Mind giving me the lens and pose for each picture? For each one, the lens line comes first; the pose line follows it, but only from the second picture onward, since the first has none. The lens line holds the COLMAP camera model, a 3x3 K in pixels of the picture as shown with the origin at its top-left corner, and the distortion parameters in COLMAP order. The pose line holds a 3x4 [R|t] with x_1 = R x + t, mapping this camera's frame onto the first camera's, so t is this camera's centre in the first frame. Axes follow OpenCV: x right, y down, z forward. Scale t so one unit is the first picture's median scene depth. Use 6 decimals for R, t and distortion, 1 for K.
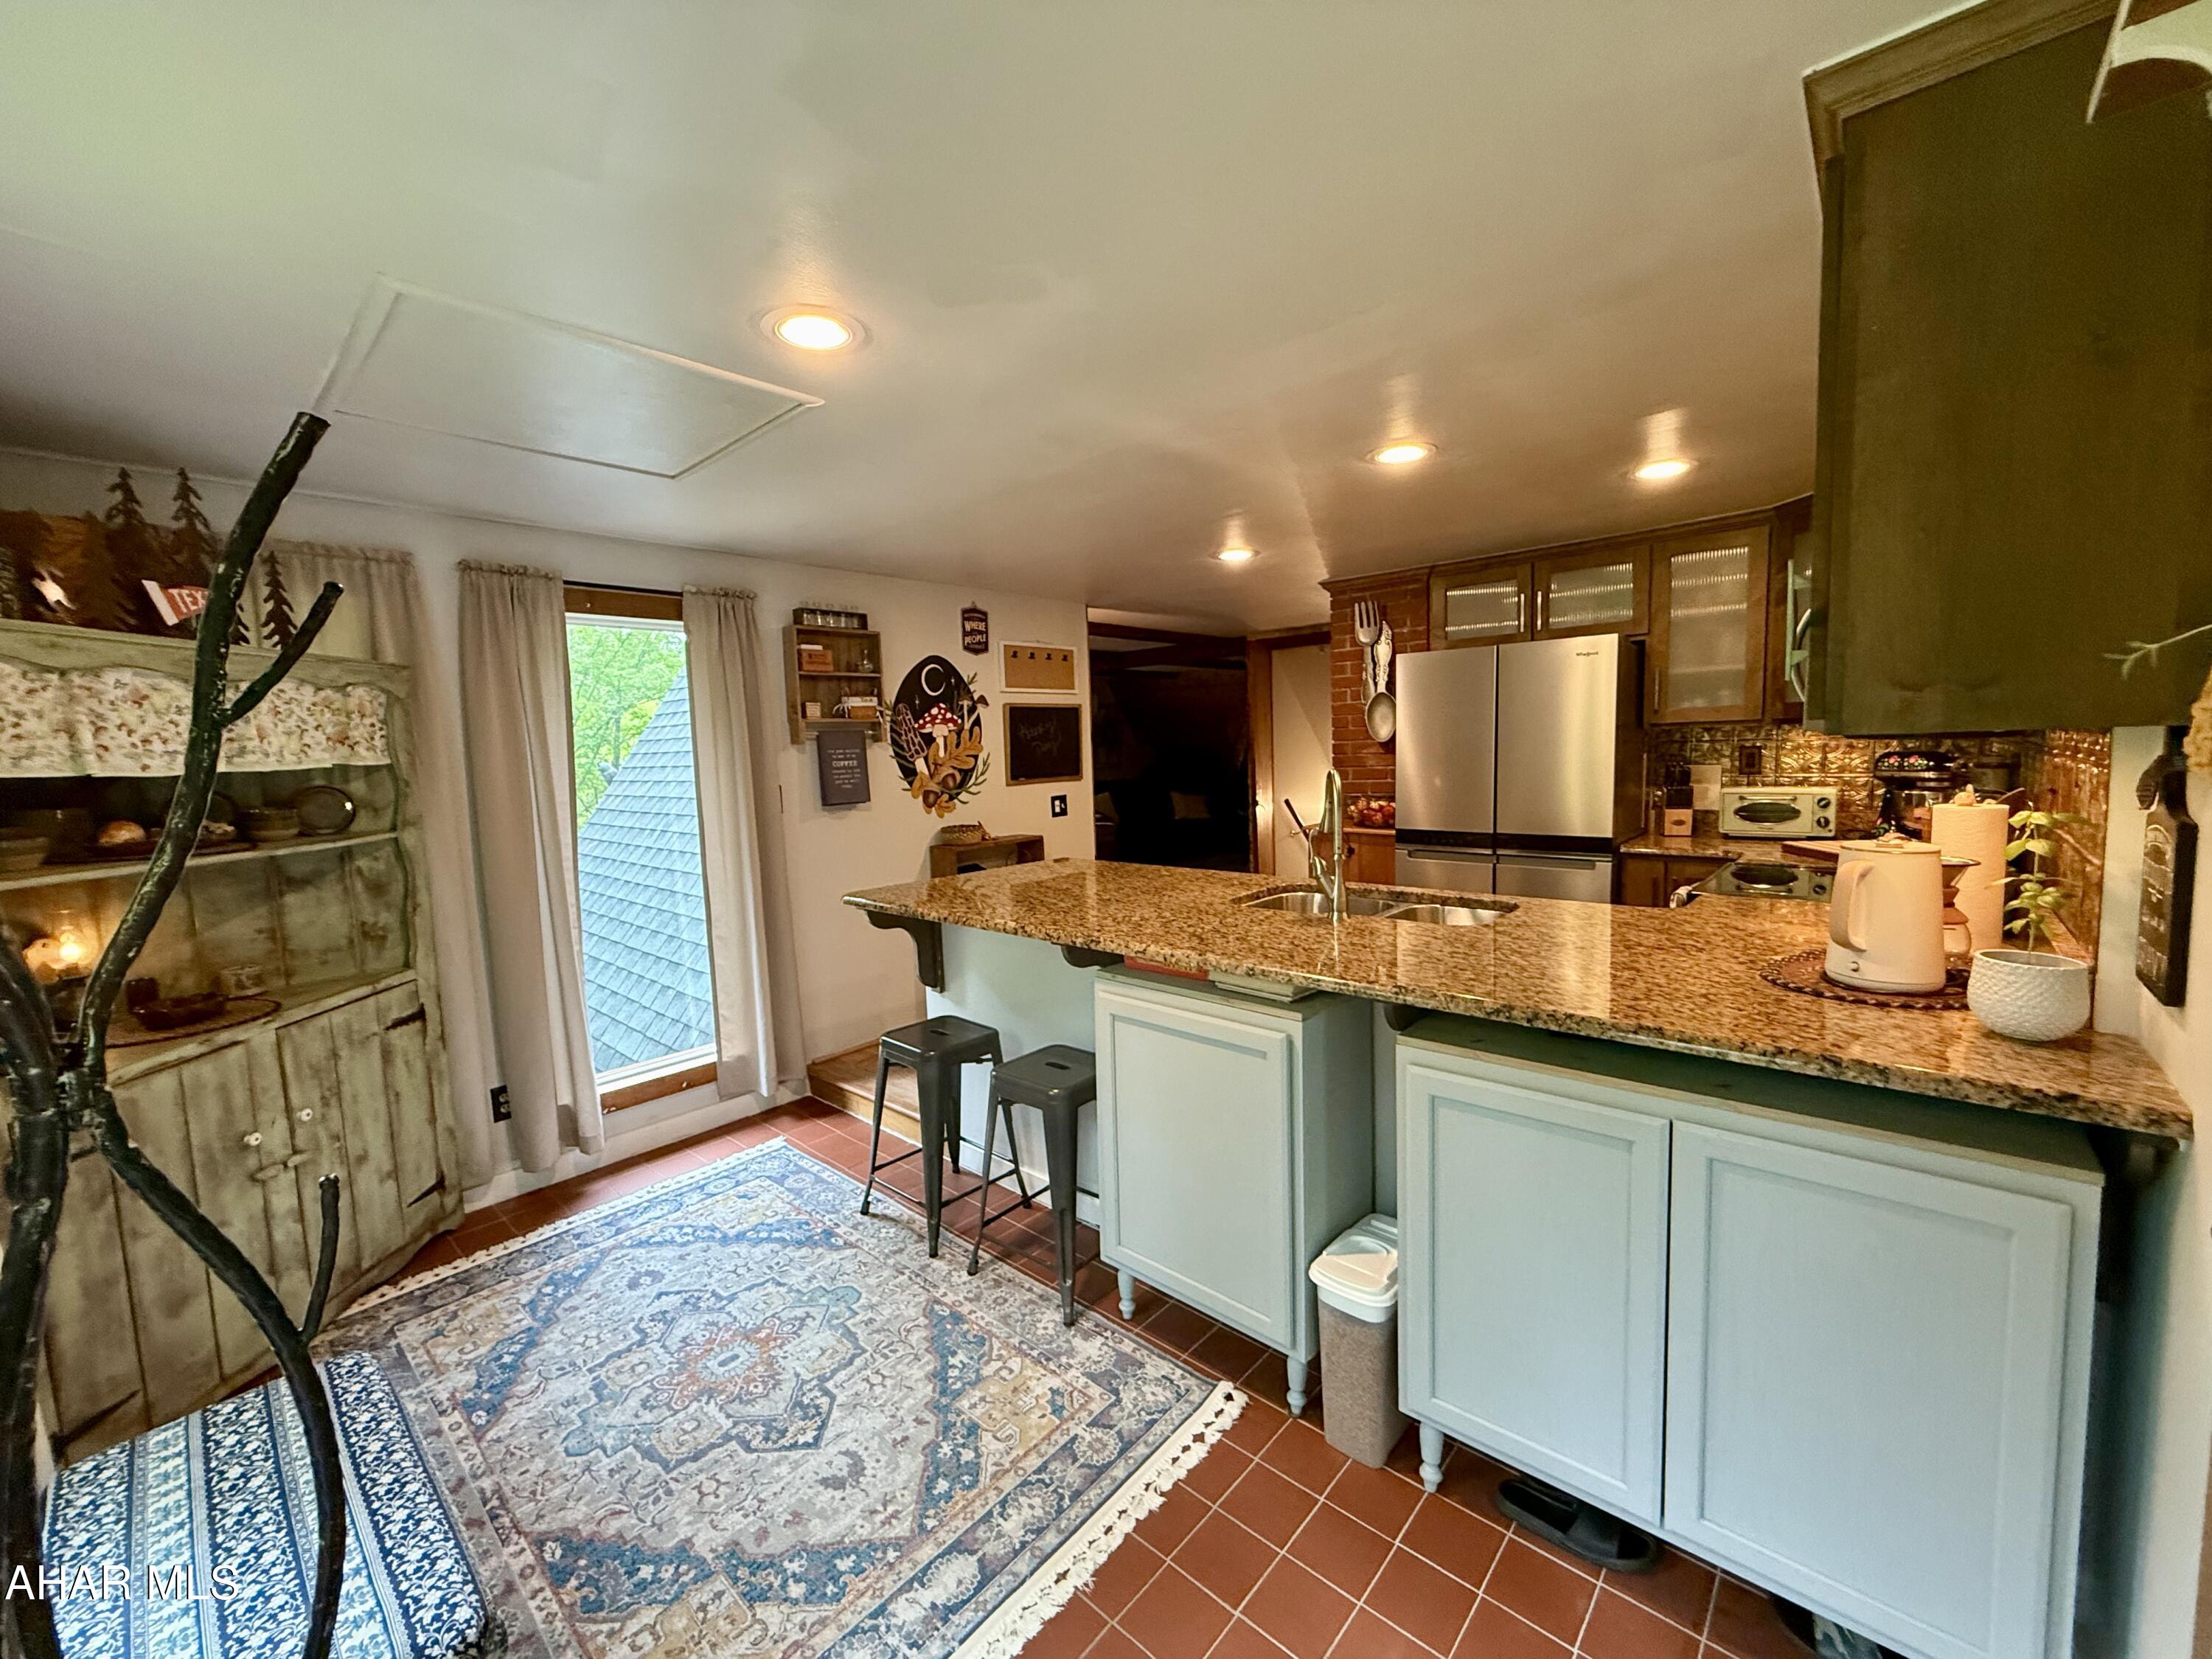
lens RADIAL K [[877.0, 0, 1099.0], [0, 877.0, 828.9], [0, 0, 1]] dist [-0.000291, -0.000170]
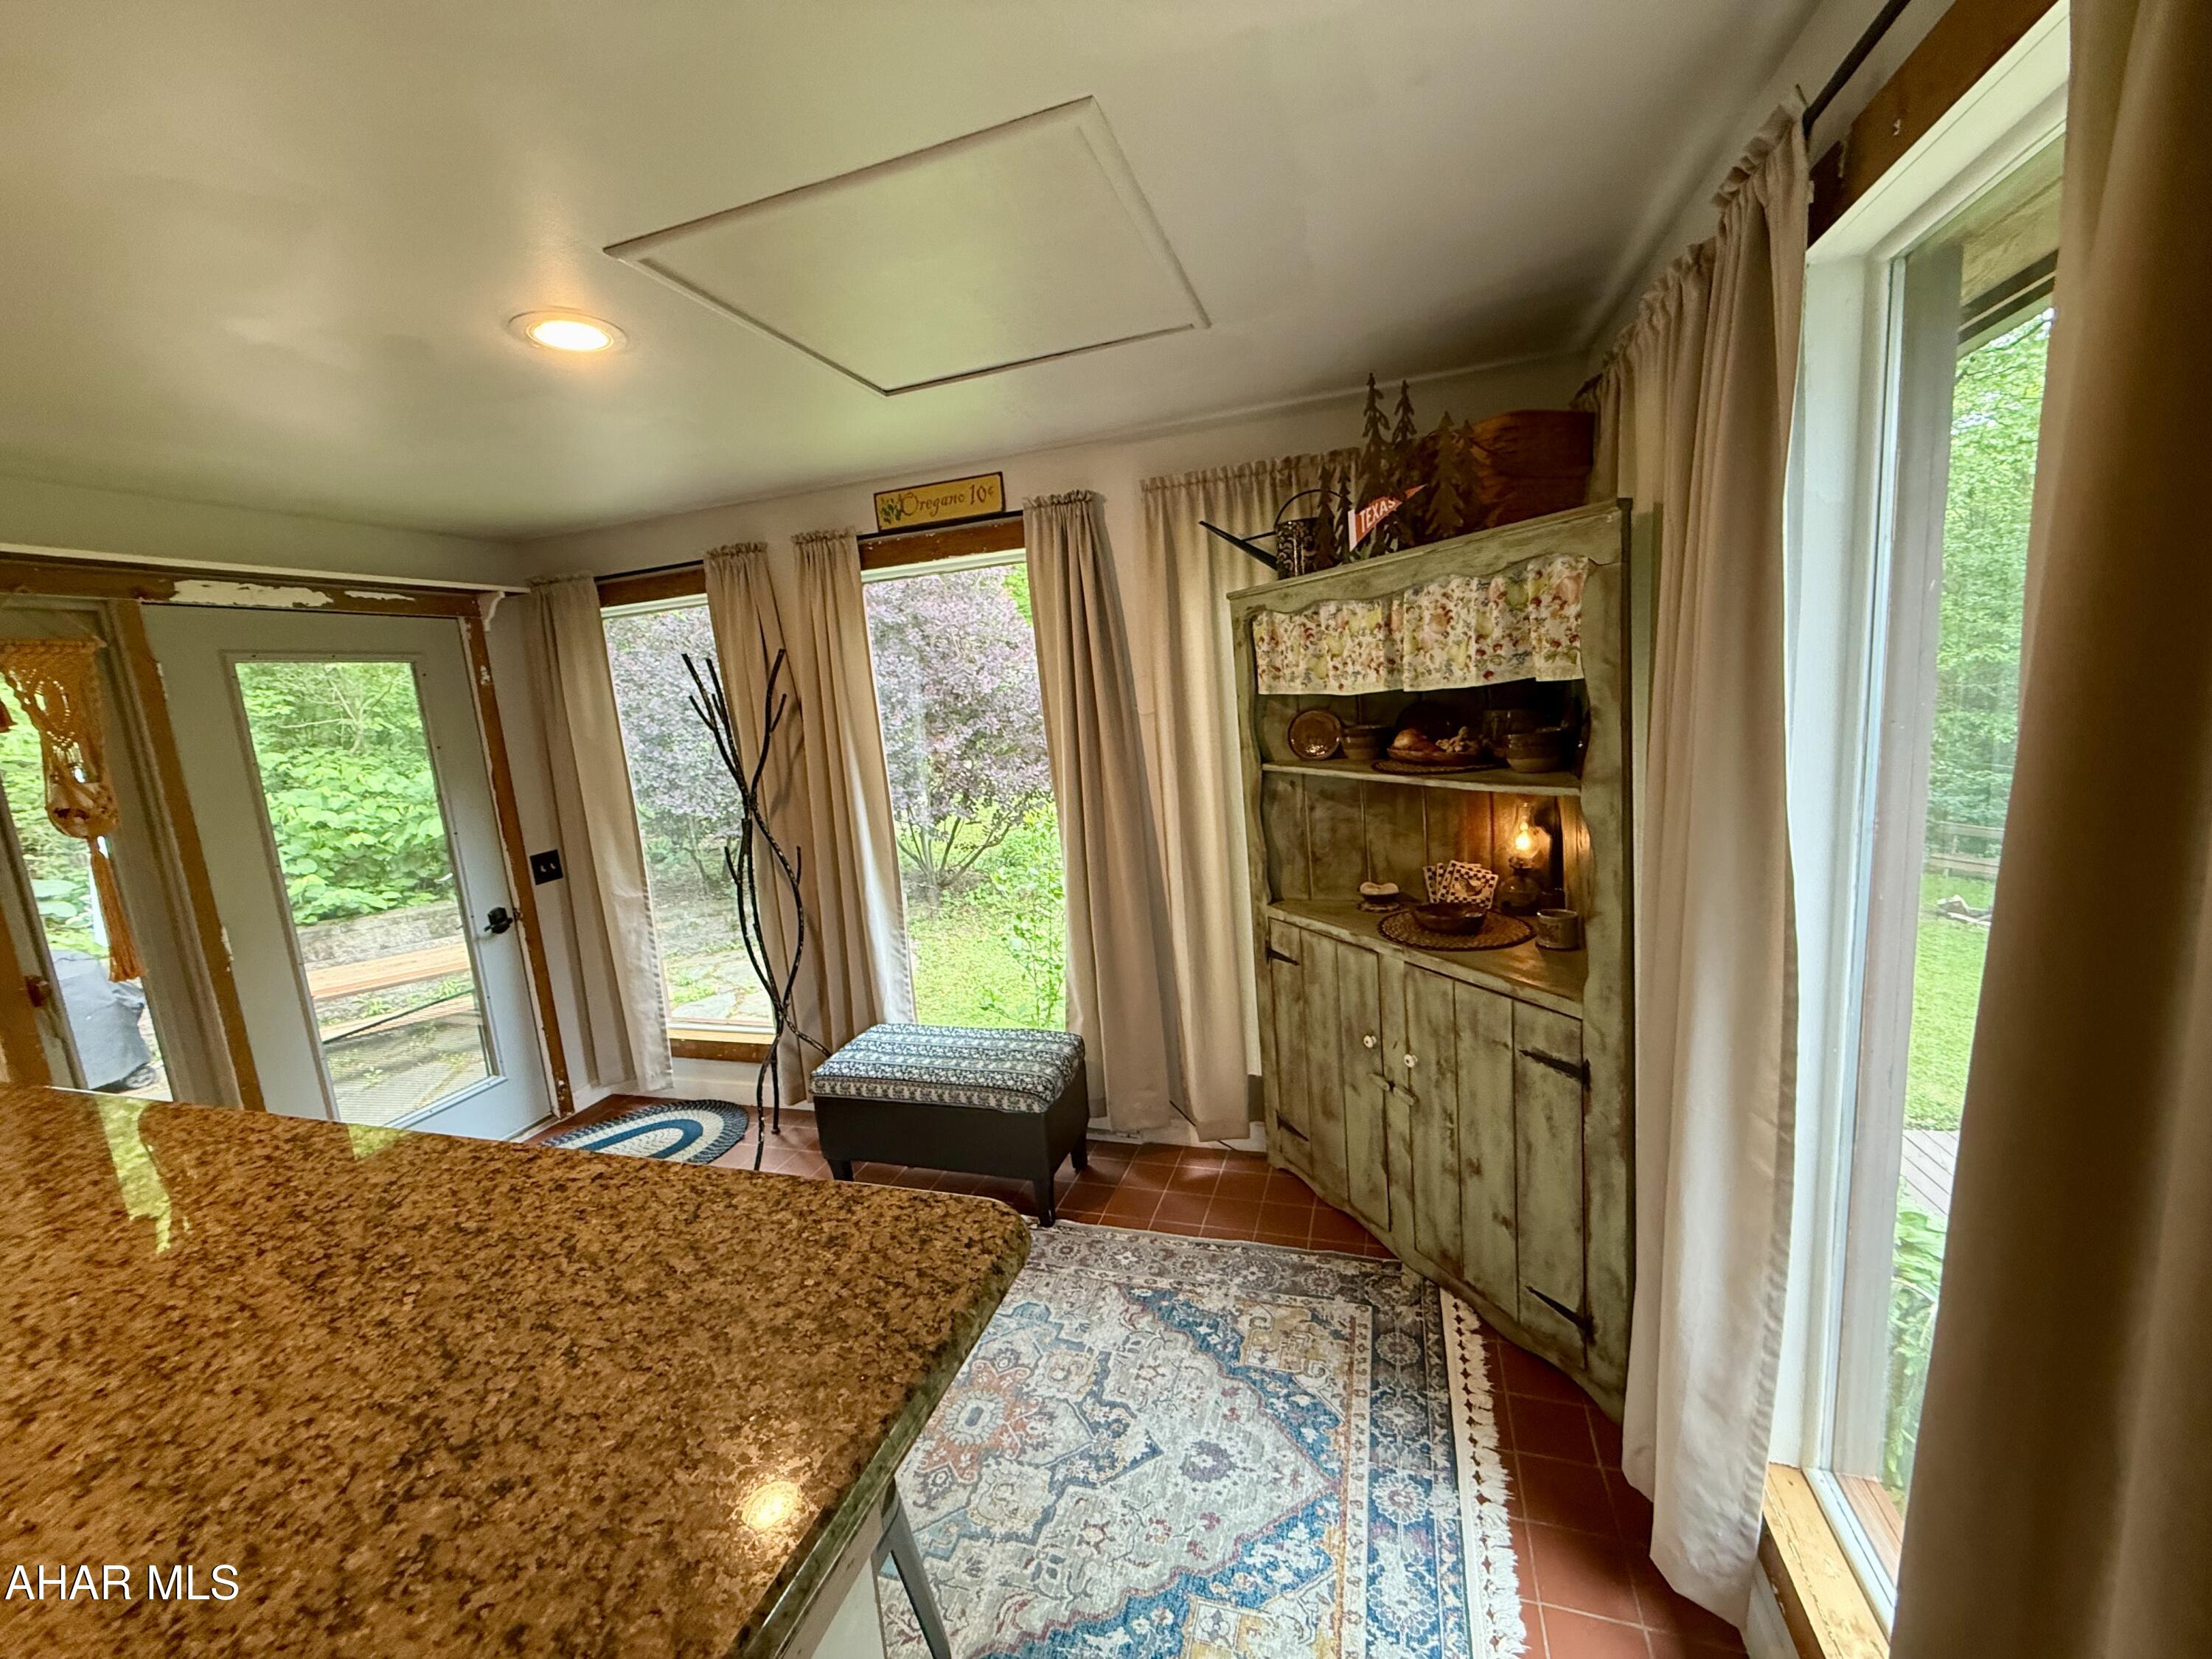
lens RADIAL K [[879.3, 0, 1098.4], [0, 879.3, 827.6], [0, 0, 1]] dist [0.000828, 0.000005]
pose [[-0.906453, 0.174140, -0.384731, -0.241226], [0.075734, 0.963286, 0.257574, -0.154906], [0.415459, 0.204341, -0.886362, 1.400422]]
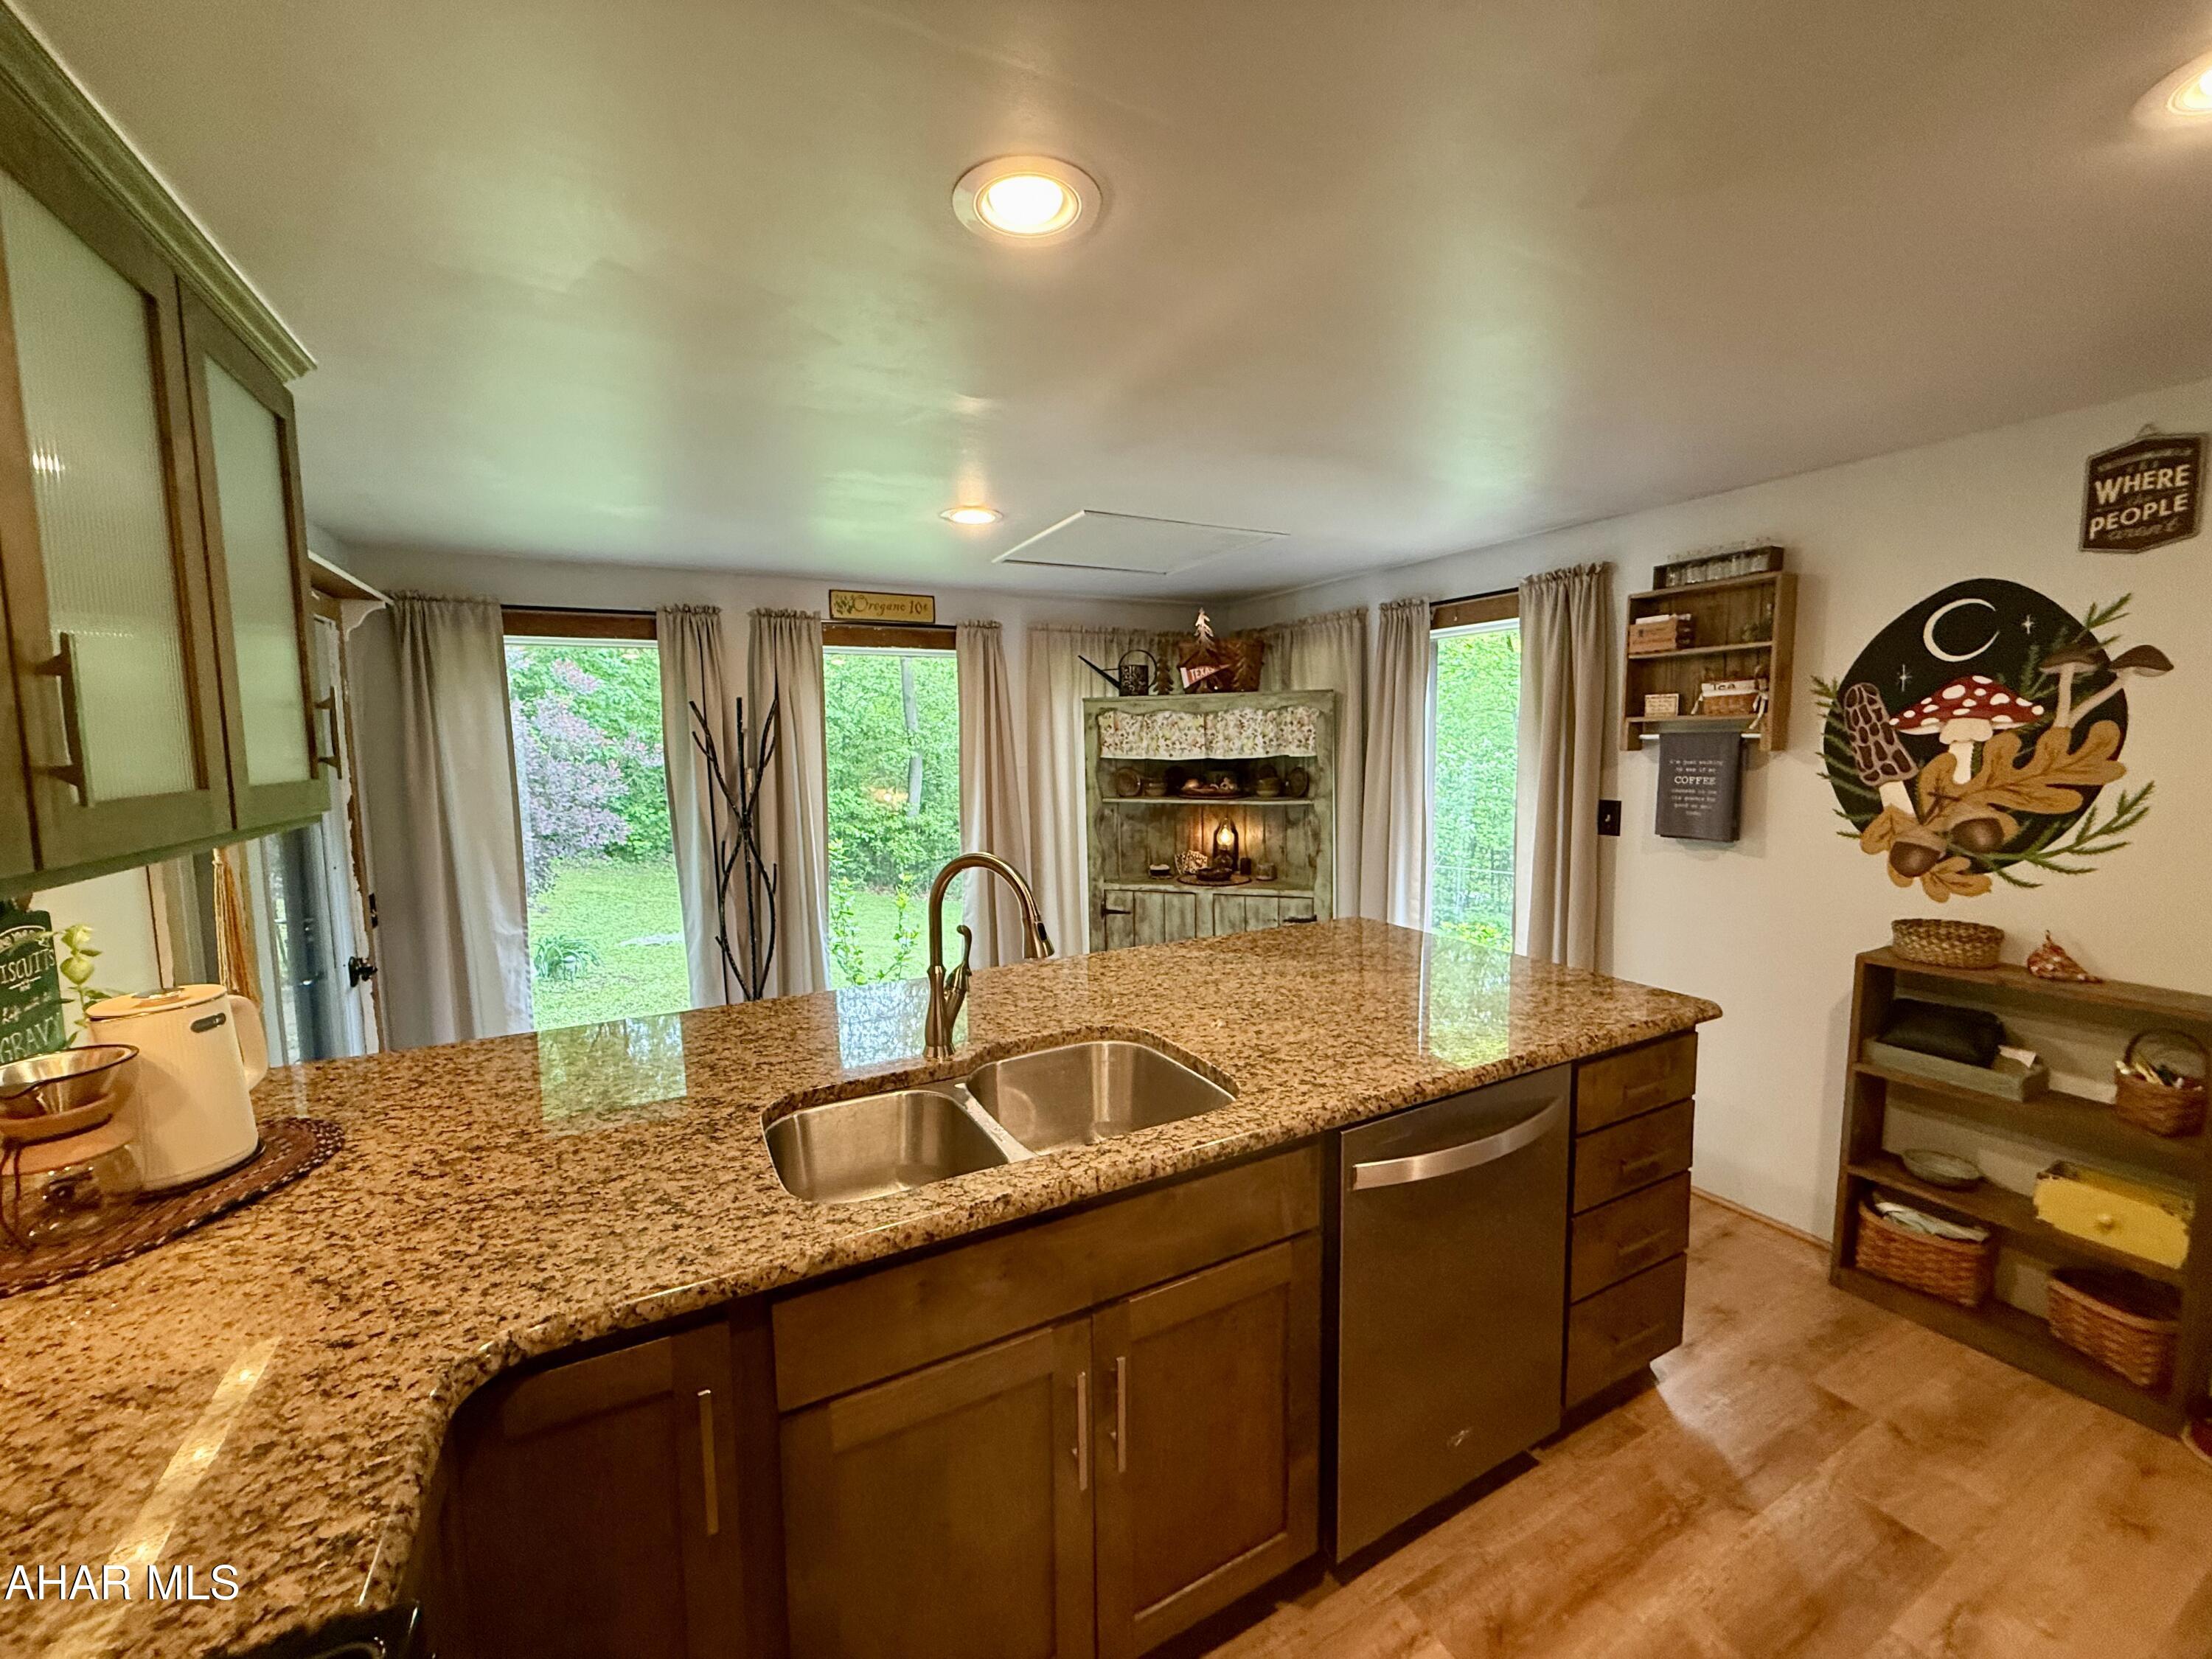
lens RADIAL K [[877.0, 0, 1099.0], [0, 877.0, 828.9], [0, 0, 1]] dist [-0.000291, -0.000170]
pose [[-0.343994, 0.135960, -0.929076, 0.747421], [-0.062147, 0.983995, 0.167007, -0.177890], [0.936913, 0.115188, -0.330039, 1.147606]]
